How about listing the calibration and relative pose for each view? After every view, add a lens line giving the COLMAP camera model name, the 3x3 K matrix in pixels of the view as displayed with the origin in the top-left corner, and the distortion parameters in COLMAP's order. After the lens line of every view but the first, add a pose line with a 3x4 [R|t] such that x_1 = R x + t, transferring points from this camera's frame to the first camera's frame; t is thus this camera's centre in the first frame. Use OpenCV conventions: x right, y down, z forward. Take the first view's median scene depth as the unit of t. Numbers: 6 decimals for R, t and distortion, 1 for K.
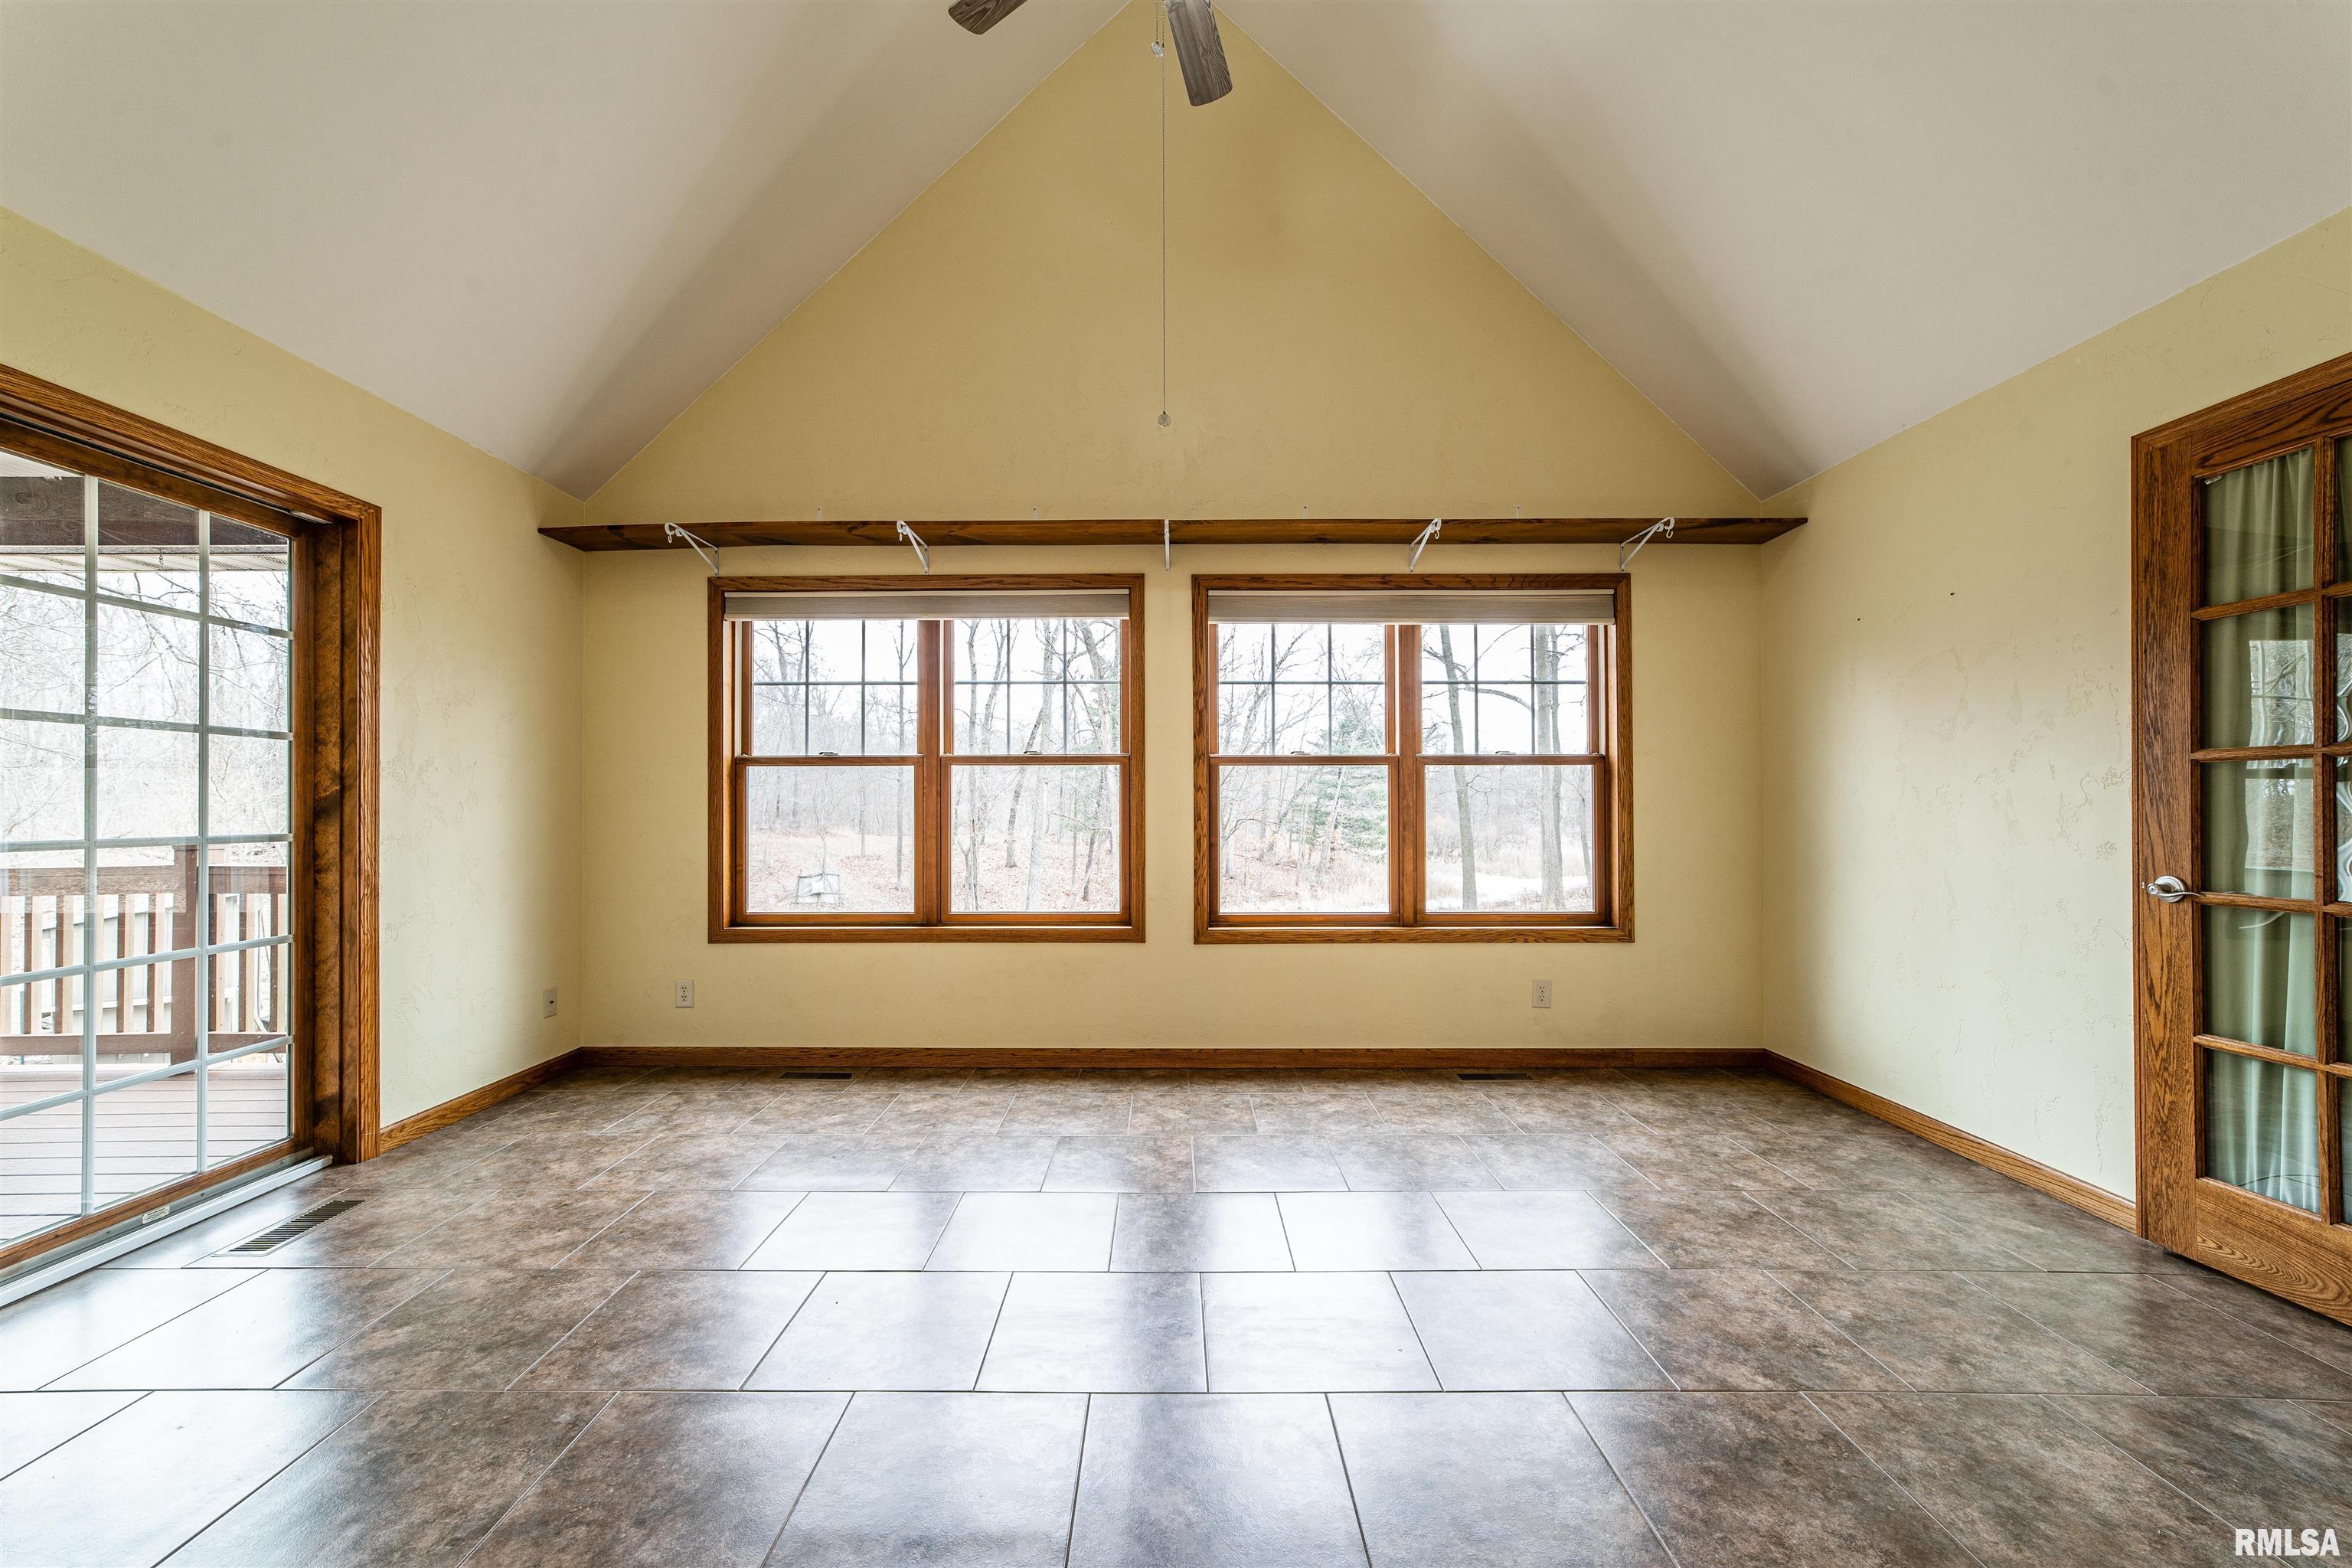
lens RADIAL K [[877.0, 0, 1114.4], [0, 877.0, 799.3], [0, 0, 1]] dist [0.001206, 0.000128]
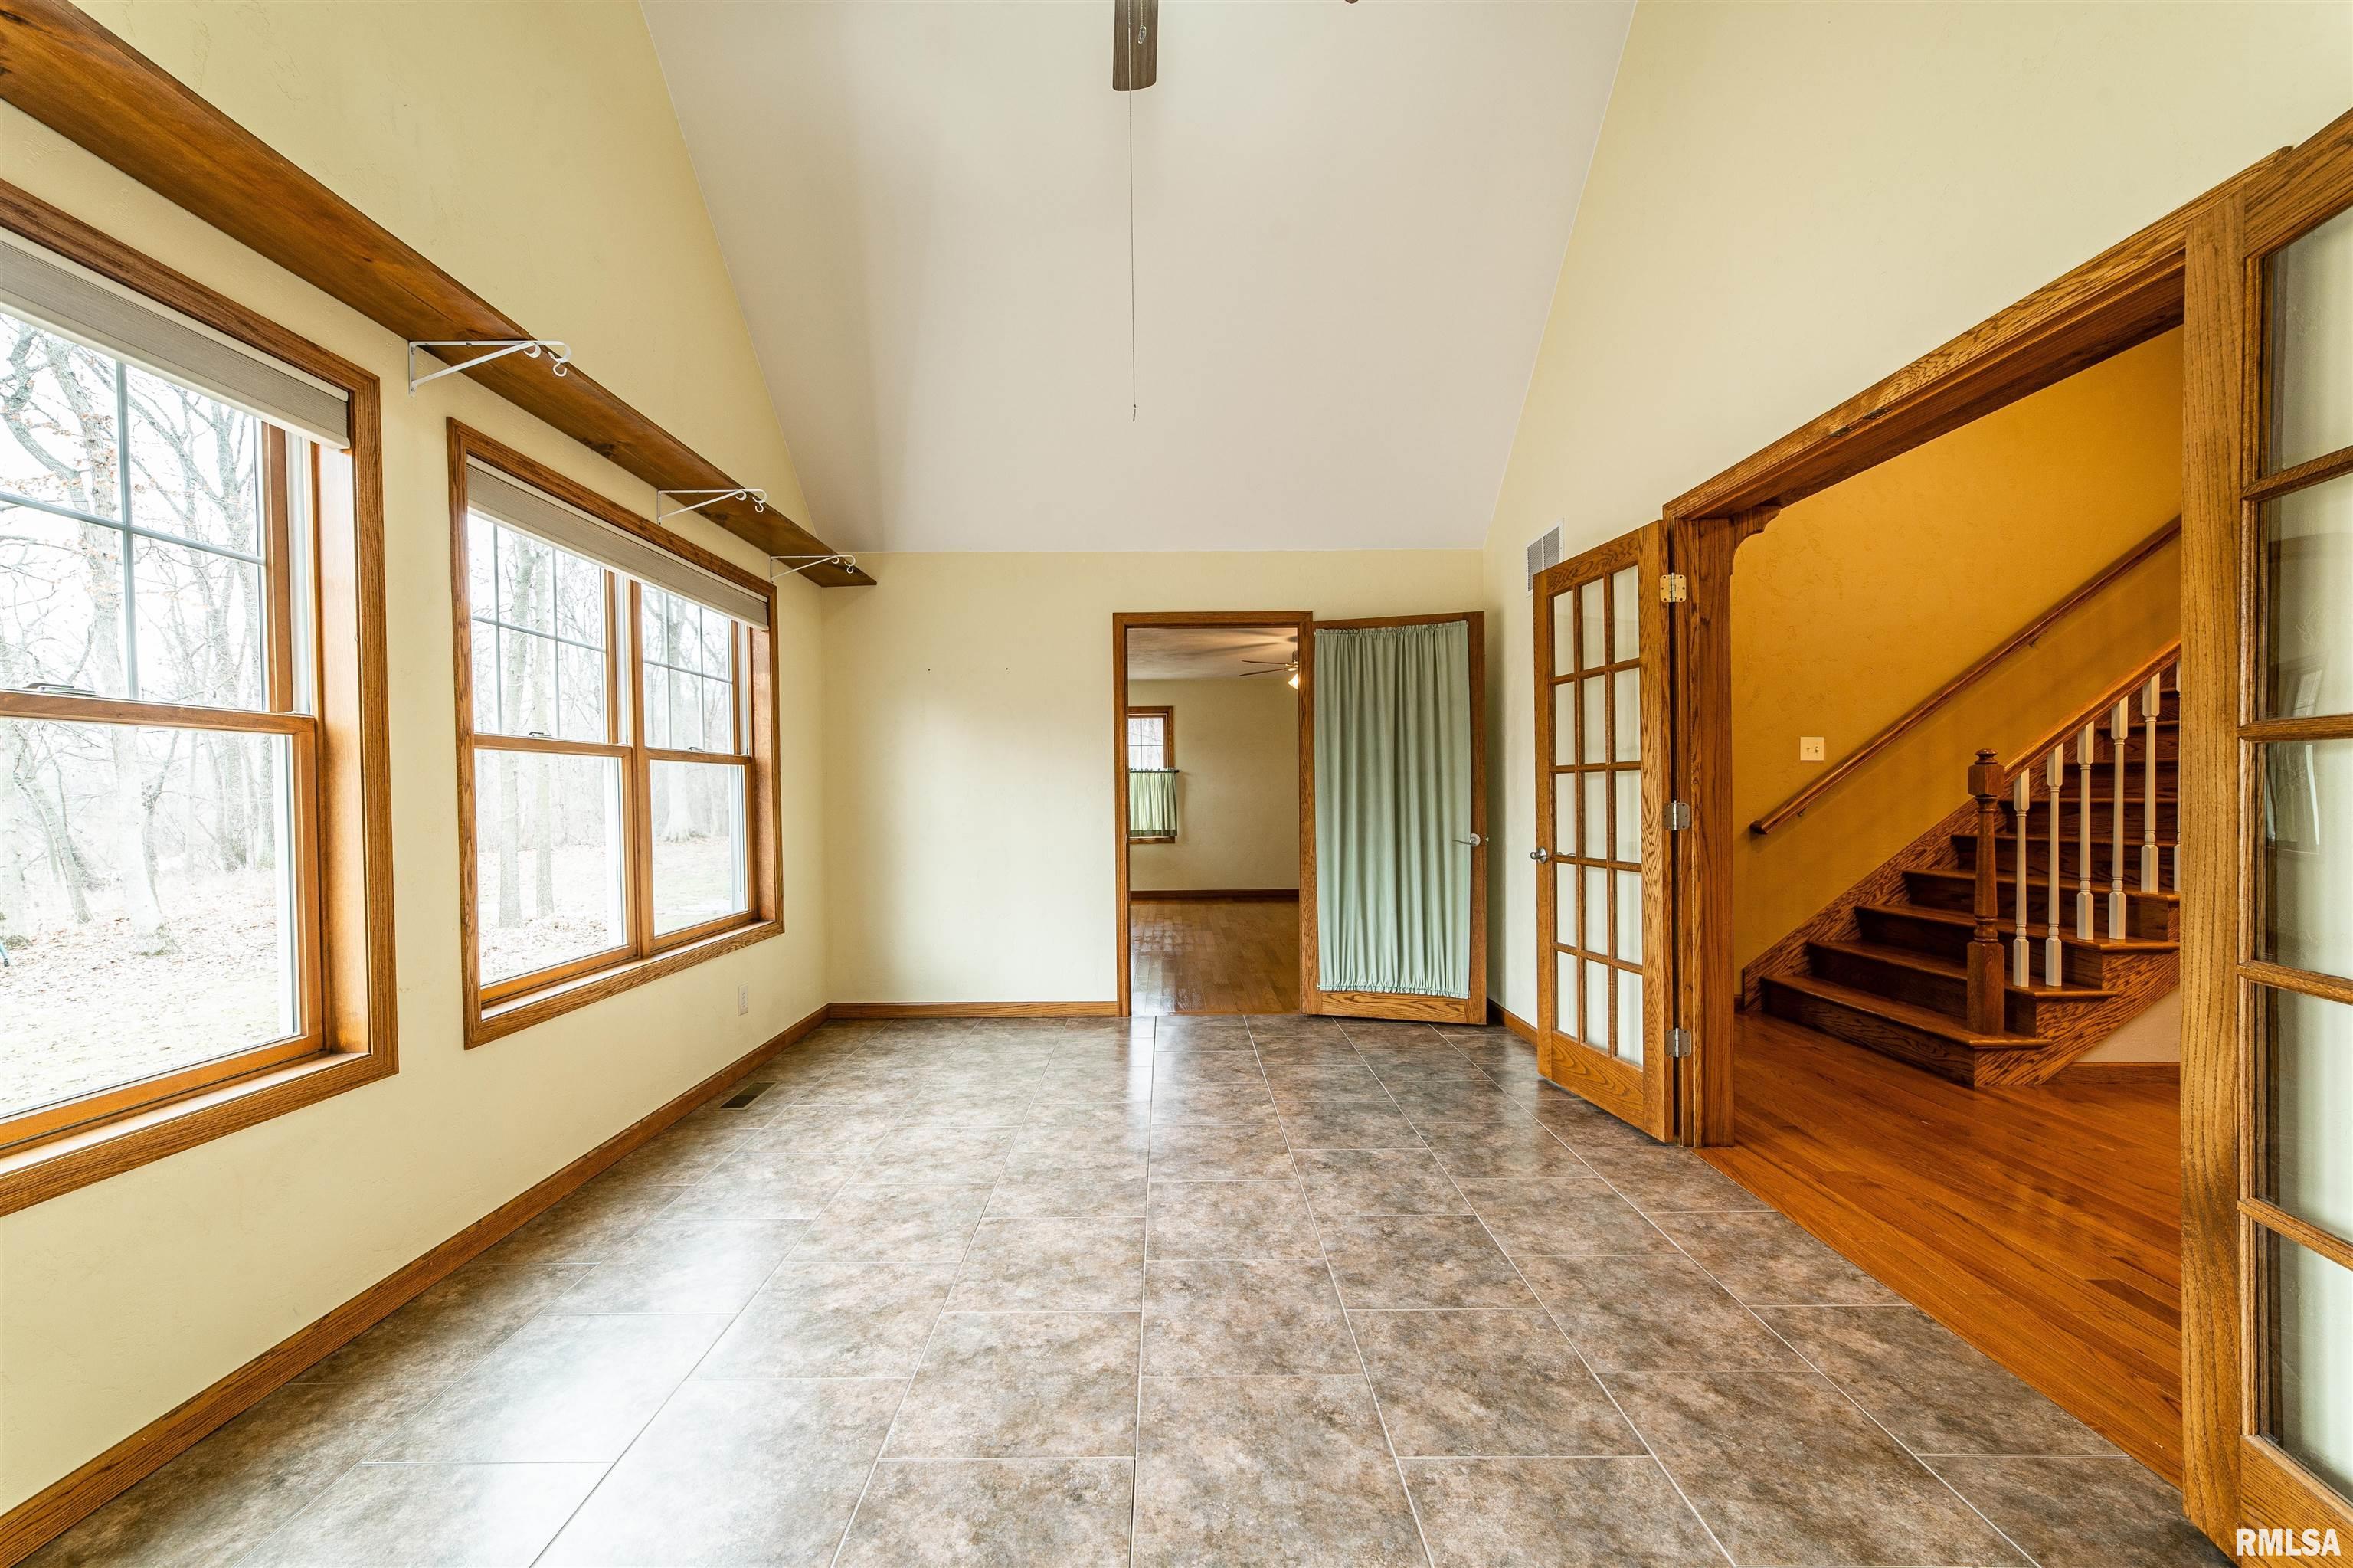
lens RADIAL K [[937.3, 0, 1164.1], [0, 937.3, 804.8], [0, 0, 1]] dist [-0.024296, 0.006707]
pose [[-0.029949, -0.012287, 0.999476, -0.634574], [0.002973, 0.999919, 0.012382, -0.006593], [-0.999547, 0.003342, -0.029910, 0.643897]]
